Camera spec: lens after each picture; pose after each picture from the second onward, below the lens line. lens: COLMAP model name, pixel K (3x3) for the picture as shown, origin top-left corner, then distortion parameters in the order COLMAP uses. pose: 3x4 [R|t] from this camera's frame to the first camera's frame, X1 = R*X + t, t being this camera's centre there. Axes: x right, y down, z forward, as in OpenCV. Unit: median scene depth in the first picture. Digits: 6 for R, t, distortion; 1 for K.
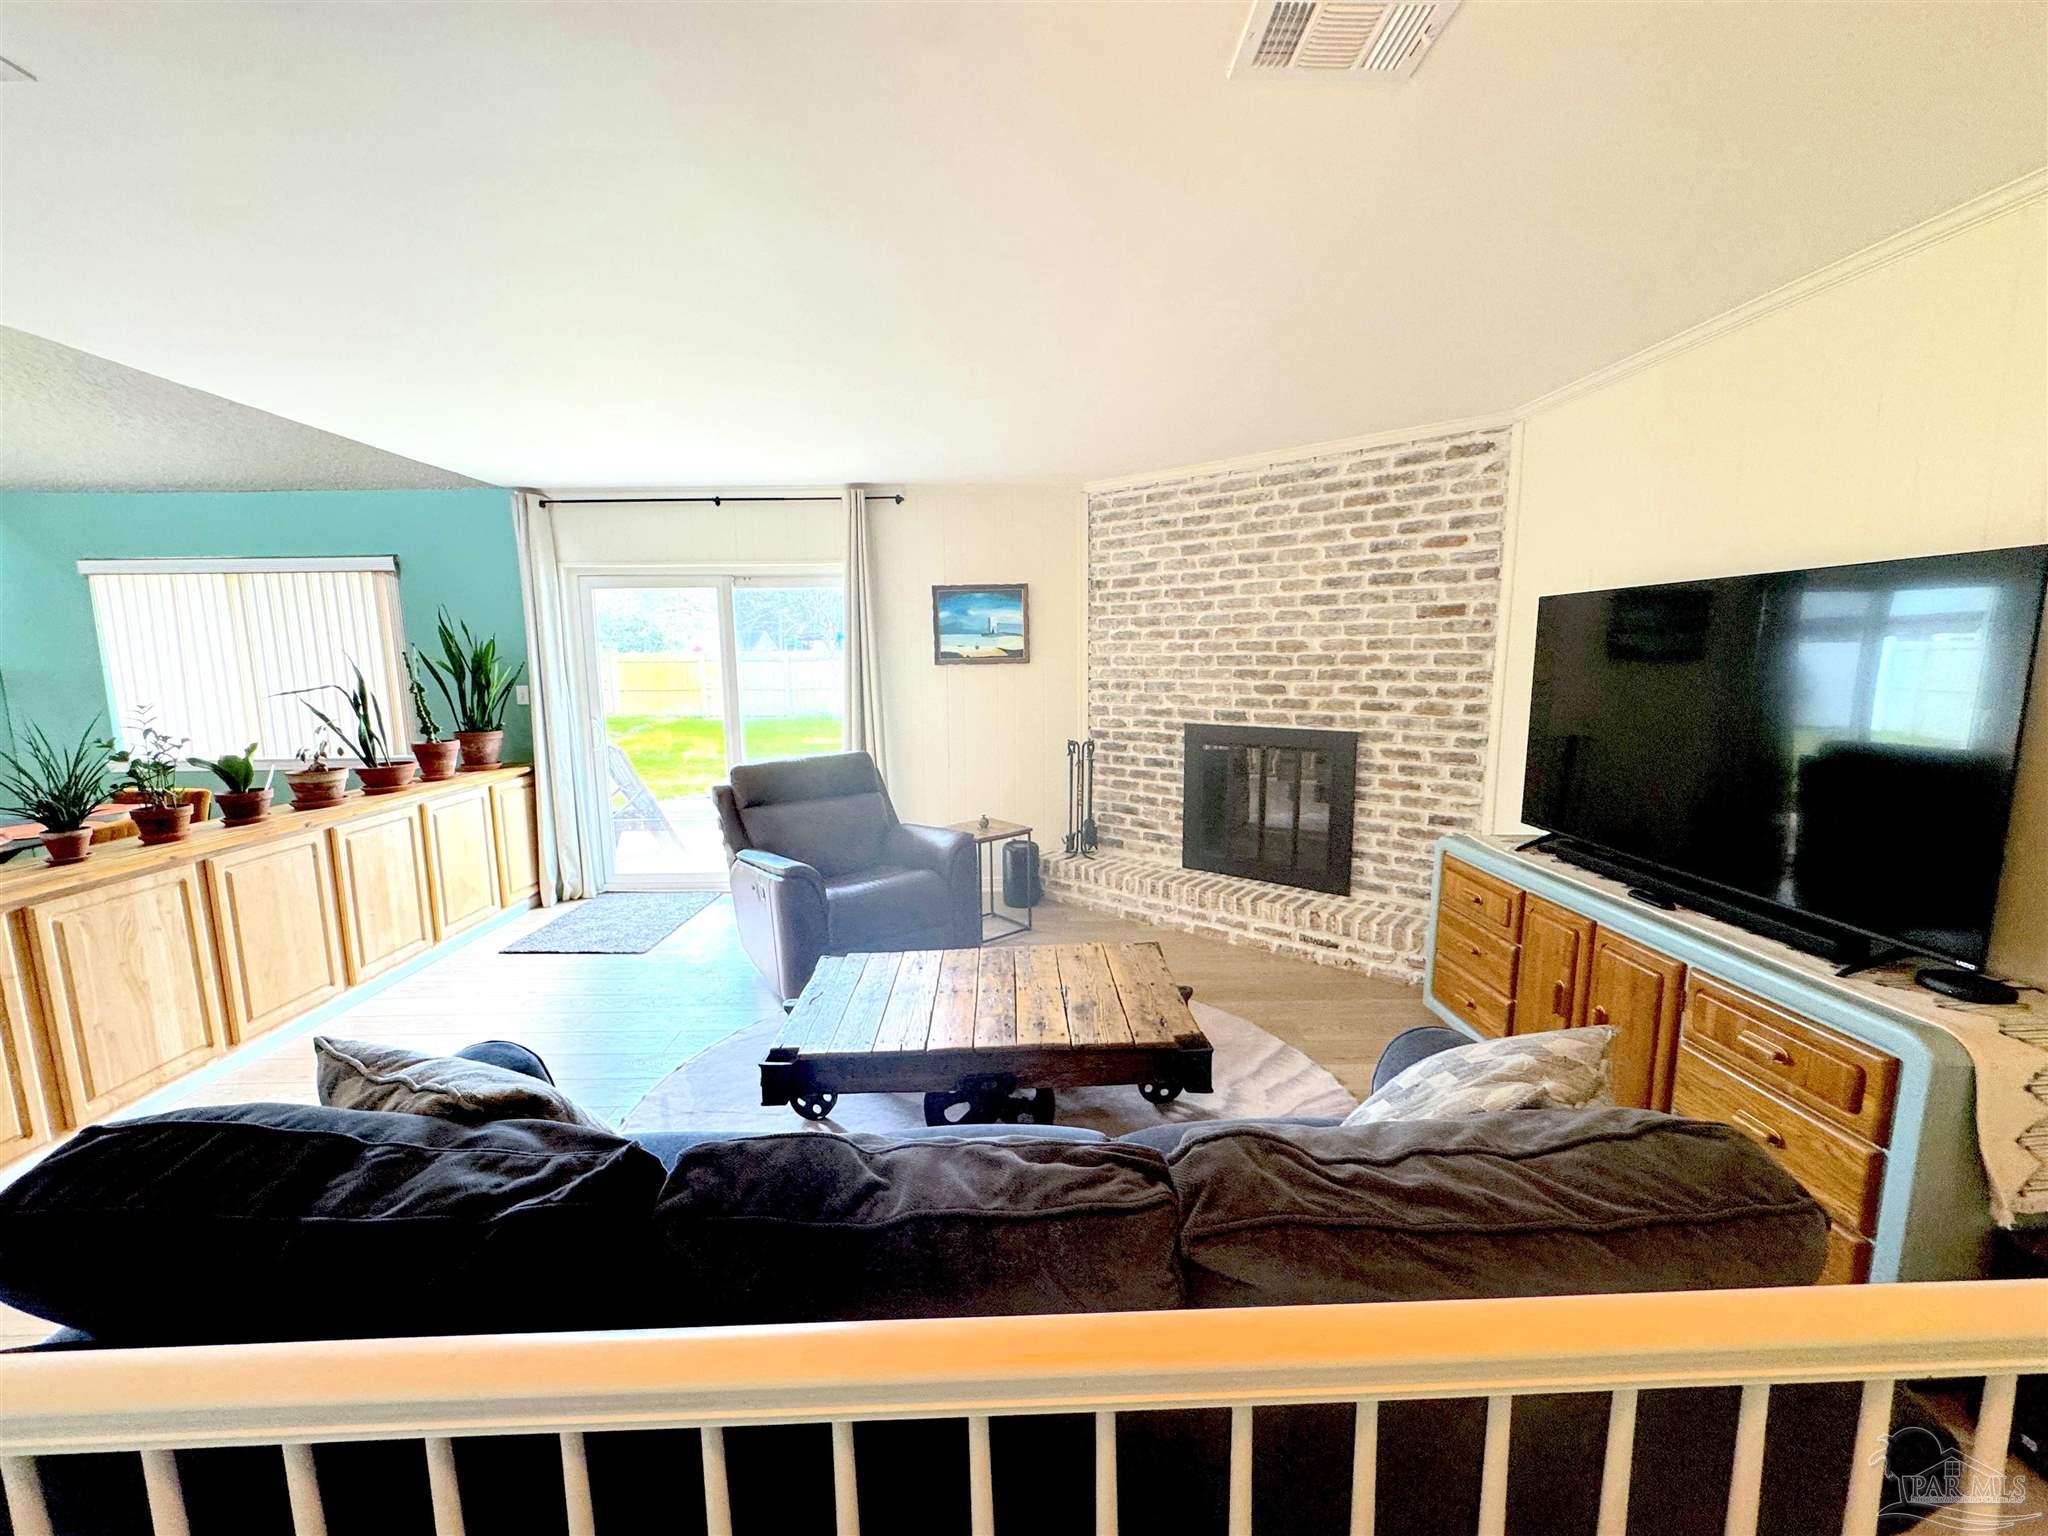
lens RADIAL K [[820.7, 0, 1022.9], [0, 820.7, 766.1], [0, 0, 1]] dist [-0.001744, -0.000238]
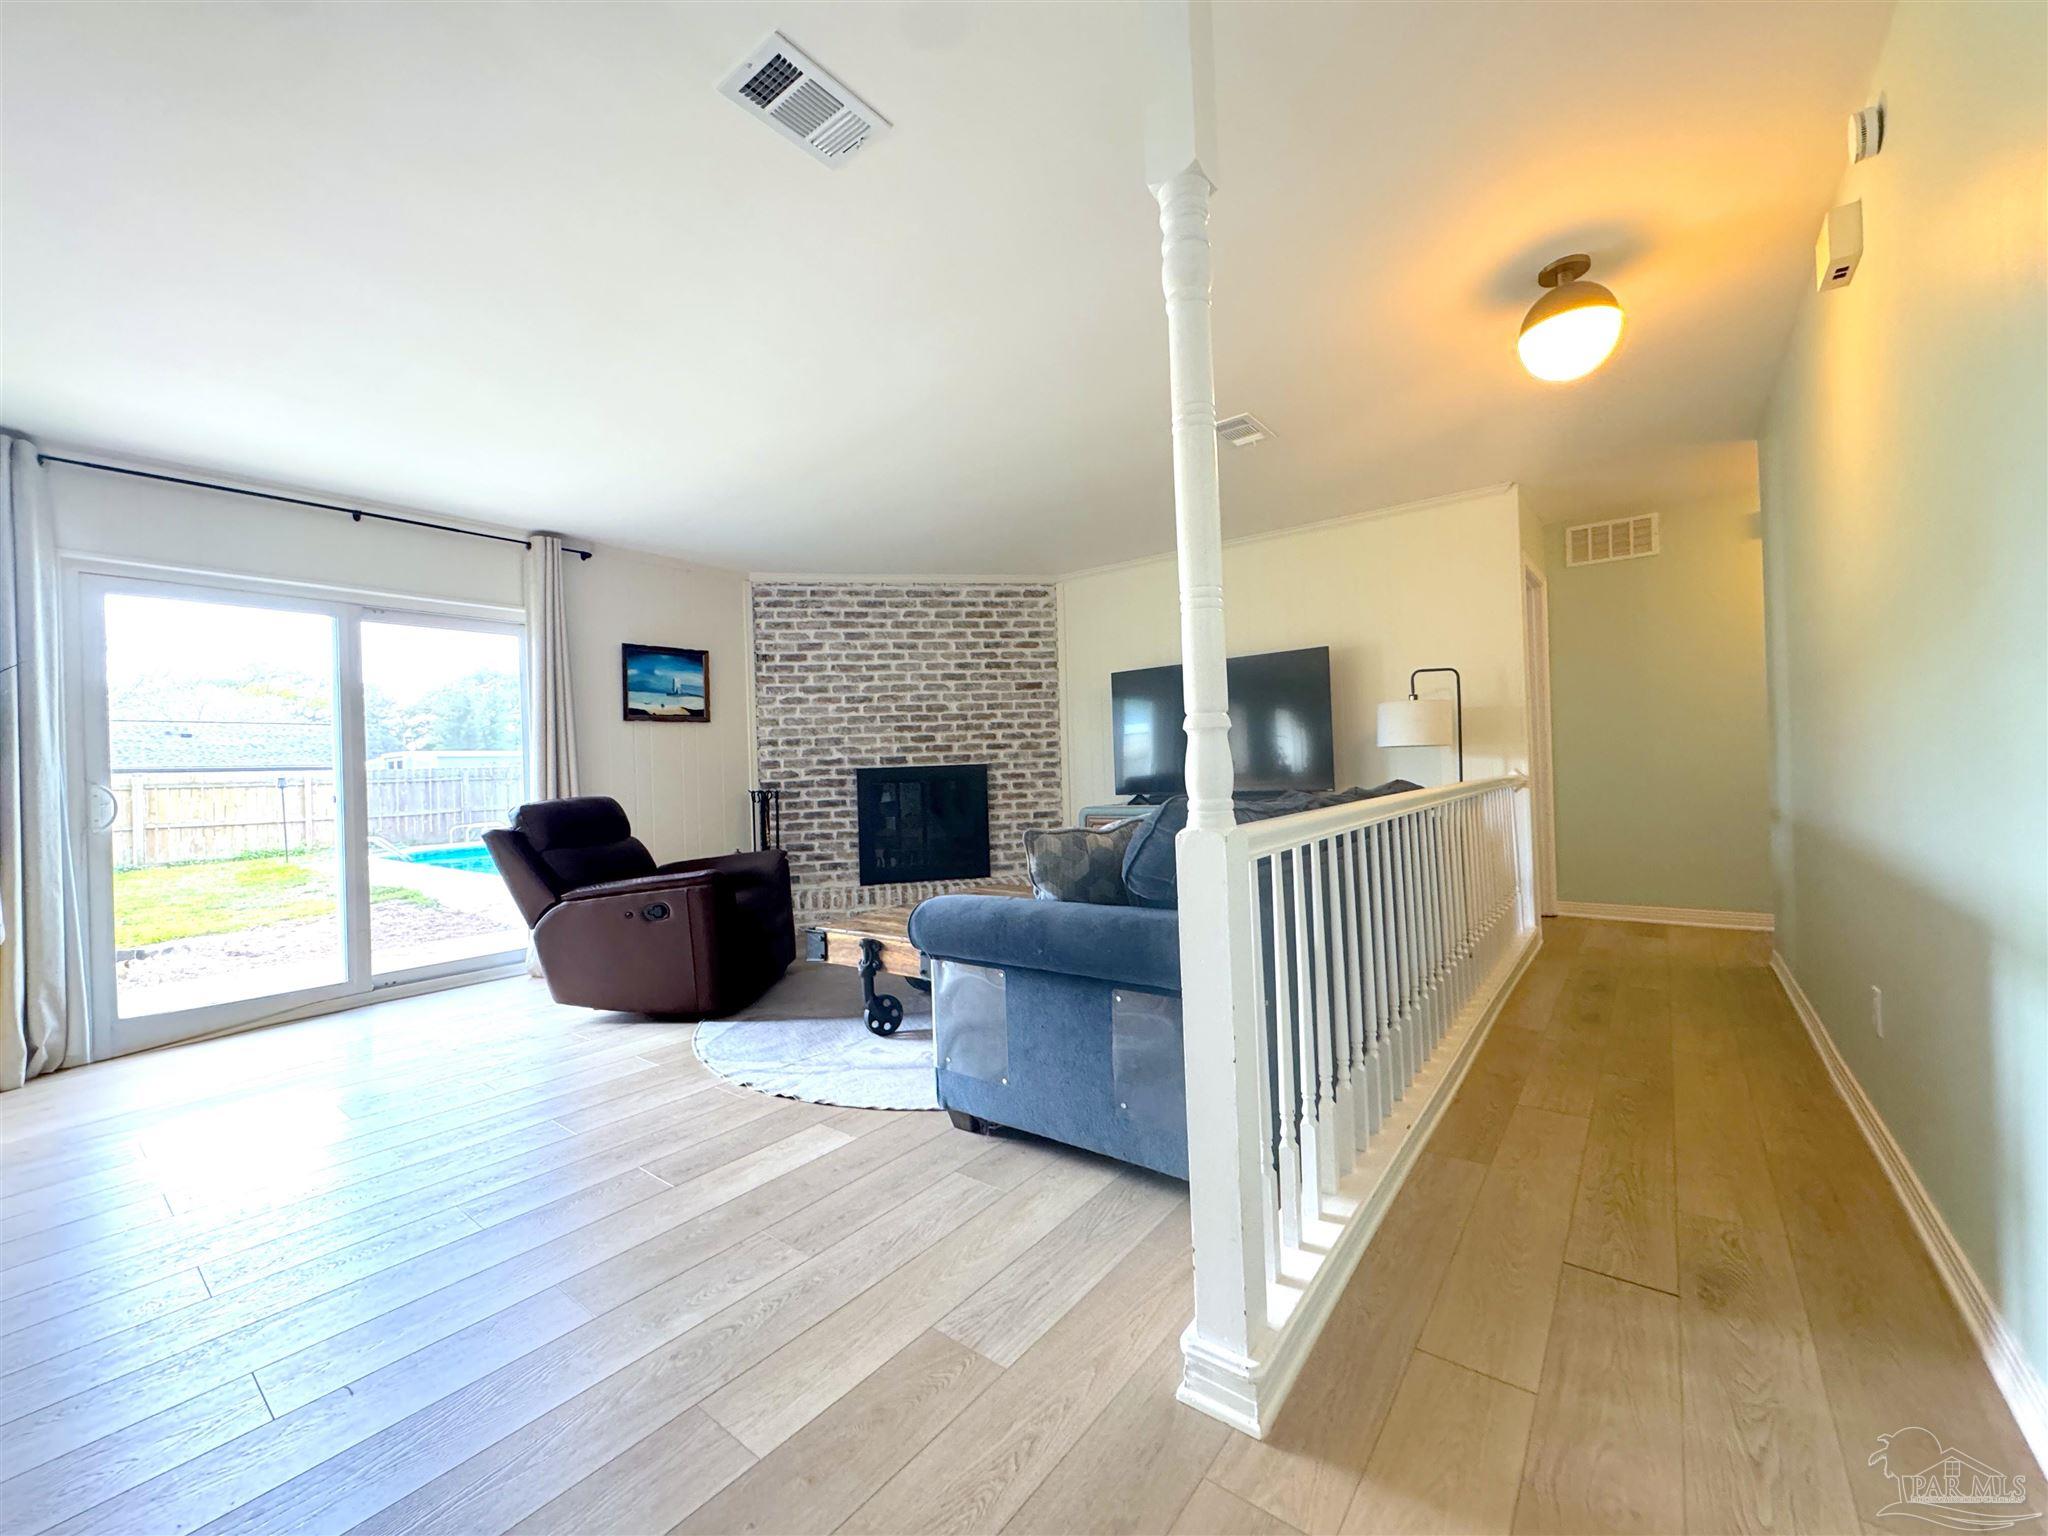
lens RADIAL K [[820.7, 0, 1027.0], [0, 820.7, 765.1], [0, 0, 1]] dist [-0.001744, -0.000238]
pose [[0.627599, -0.004211, 0.778525, -0.654644], [0.139867, 0.984325, -0.107428, 0.121171], [-0.765870, 0.176312, 0.618351, 0.013758]]
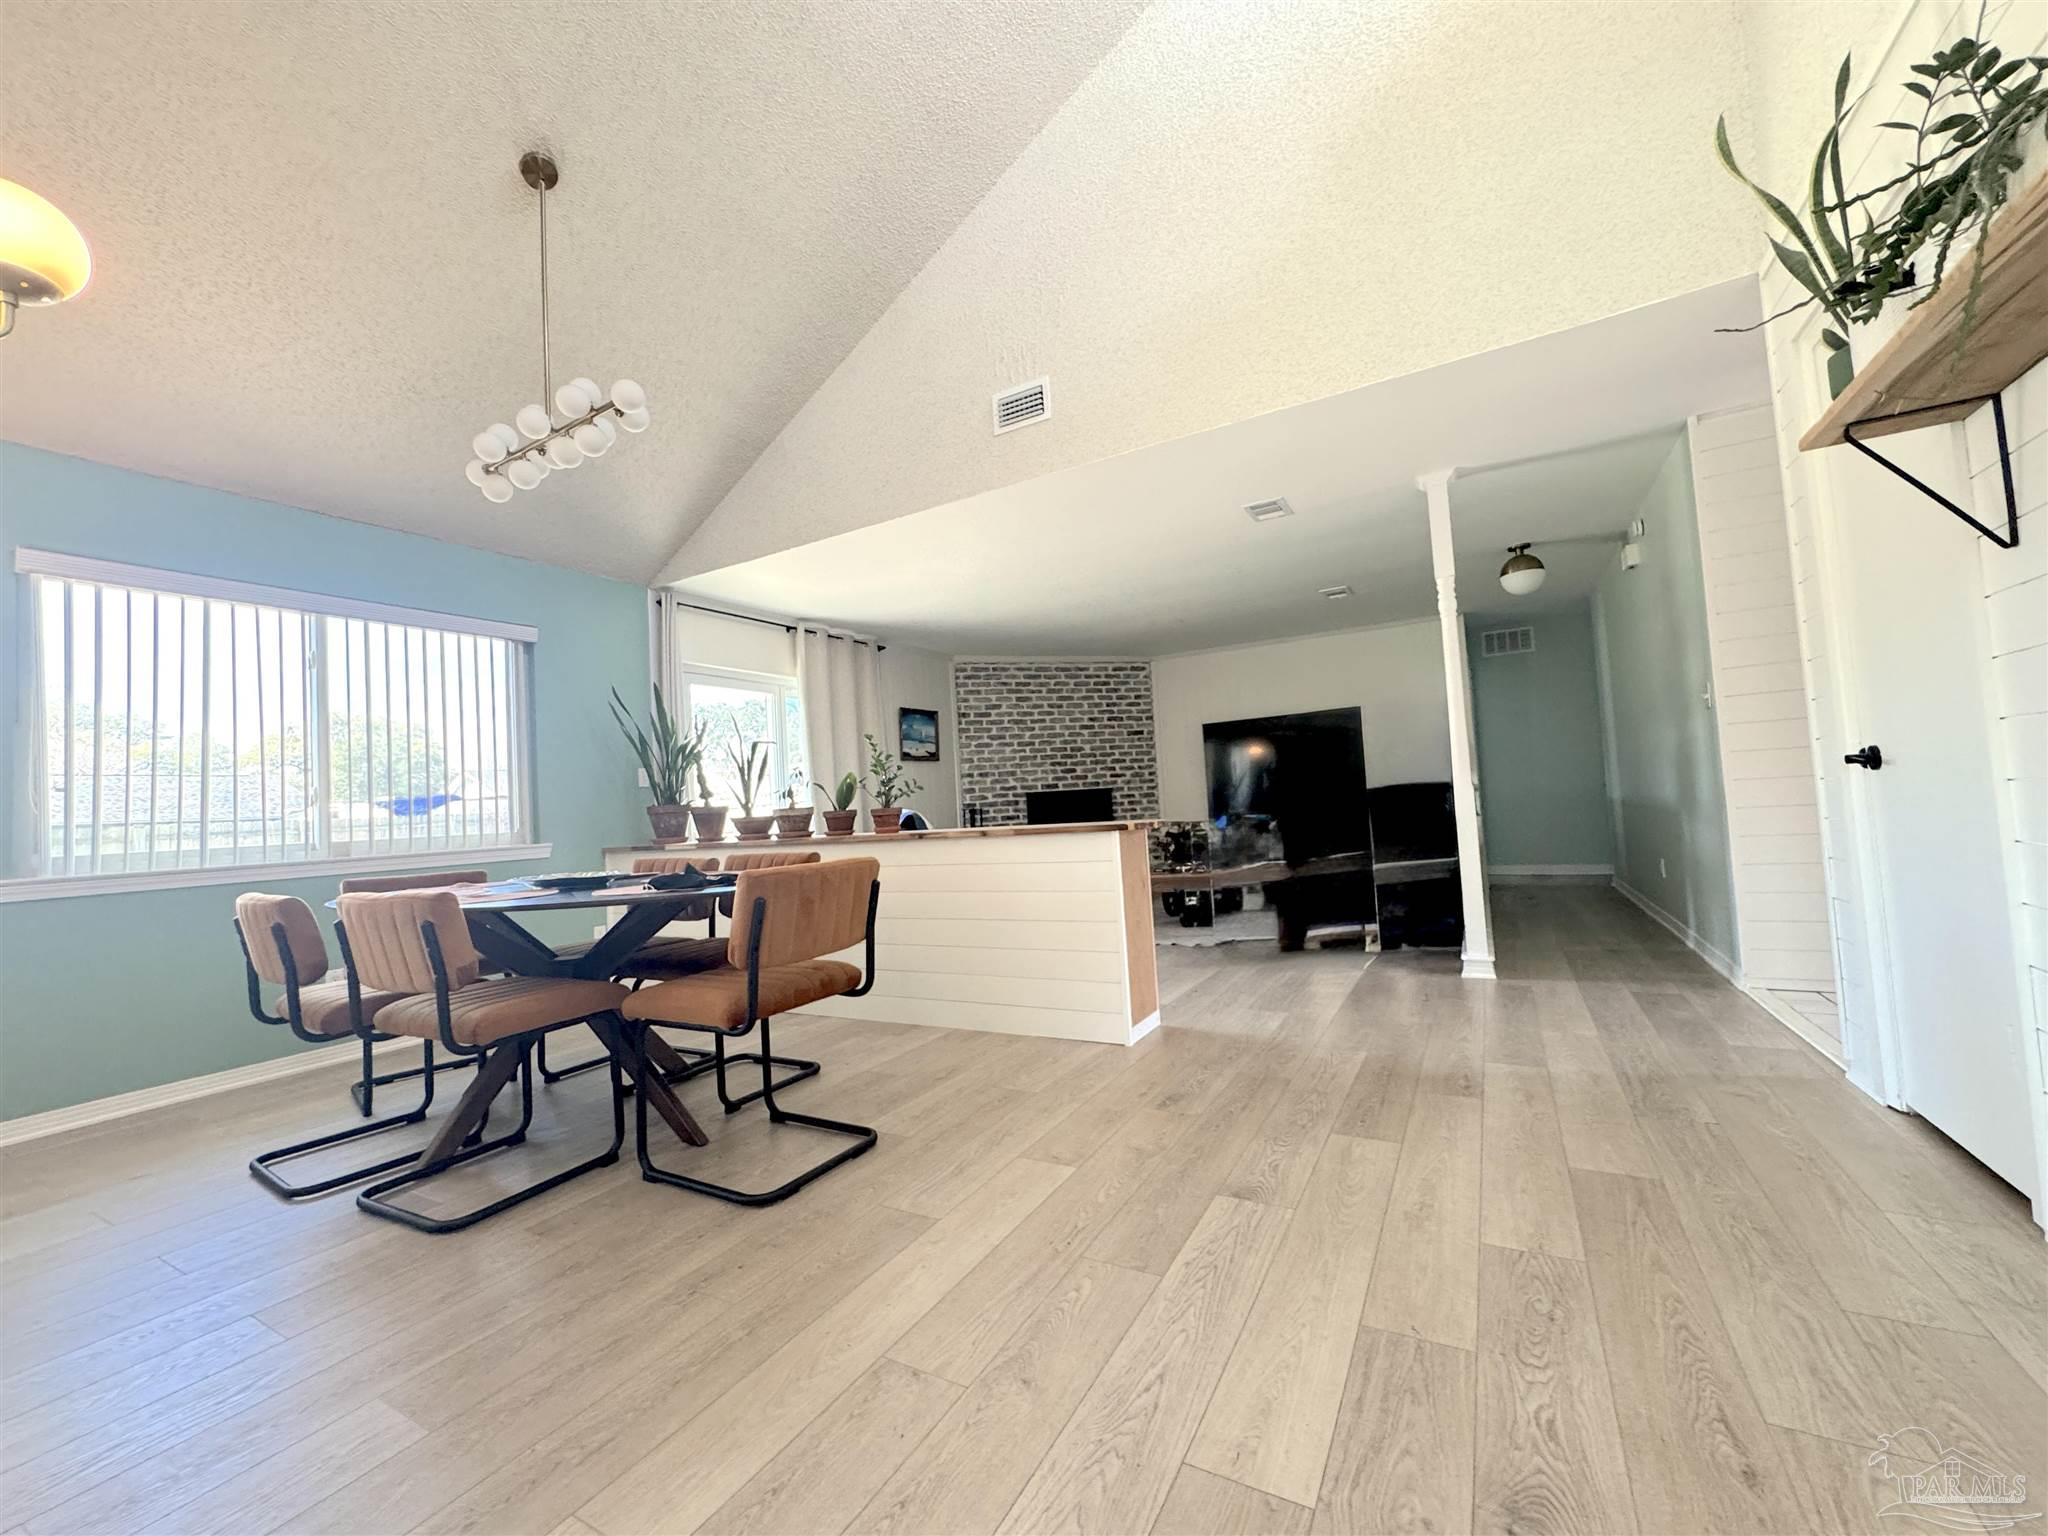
lens RADIAL K [[820.7, 0, 1031.1], [0, 820.7, 761.6], [0, 0, 1]] dist [-0.001744, -0.000238]
pose [[0.505905, 0.027549, 0.862149, -1.410690], [0.175874, 0.975200, -0.134364, 0.130521], [-0.844469, 0.219605, 0.488514, 0.105998]]
